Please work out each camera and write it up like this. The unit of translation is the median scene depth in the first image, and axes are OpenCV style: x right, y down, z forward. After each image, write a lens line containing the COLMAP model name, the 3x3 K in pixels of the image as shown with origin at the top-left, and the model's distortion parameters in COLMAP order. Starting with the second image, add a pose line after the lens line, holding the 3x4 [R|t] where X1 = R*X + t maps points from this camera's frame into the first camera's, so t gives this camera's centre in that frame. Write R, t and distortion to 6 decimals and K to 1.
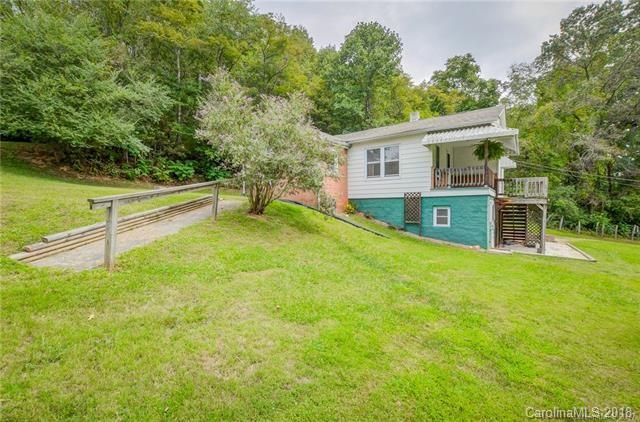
lens RADIAL K [[289.2, 0, 324.2], [0, 289.2, 213.4], [0, 0, 1]] dist [-0.009455, 0.003093]
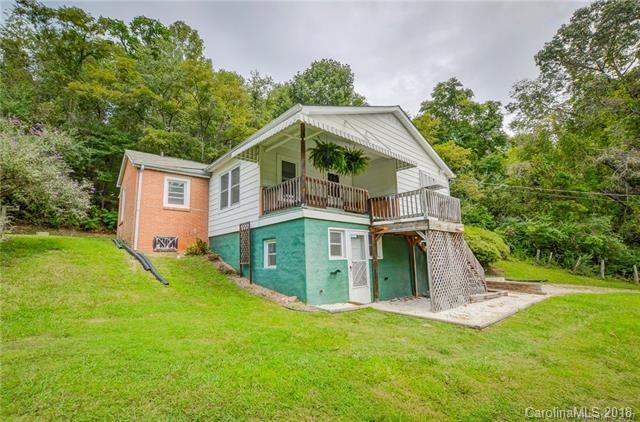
lens RADIAL K [[289.2, 0, 316.1], [0, 289.2, 211.0], [0, 0, 1]] dist [-0.009455, 0.003093]
pose [[0.977889, -0.055180, -0.201712, 0.544847], [0.016284, 0.981723, -0.189615, 0.035304], [0.208489, 0.182138, 0.960915, 0.272150]]
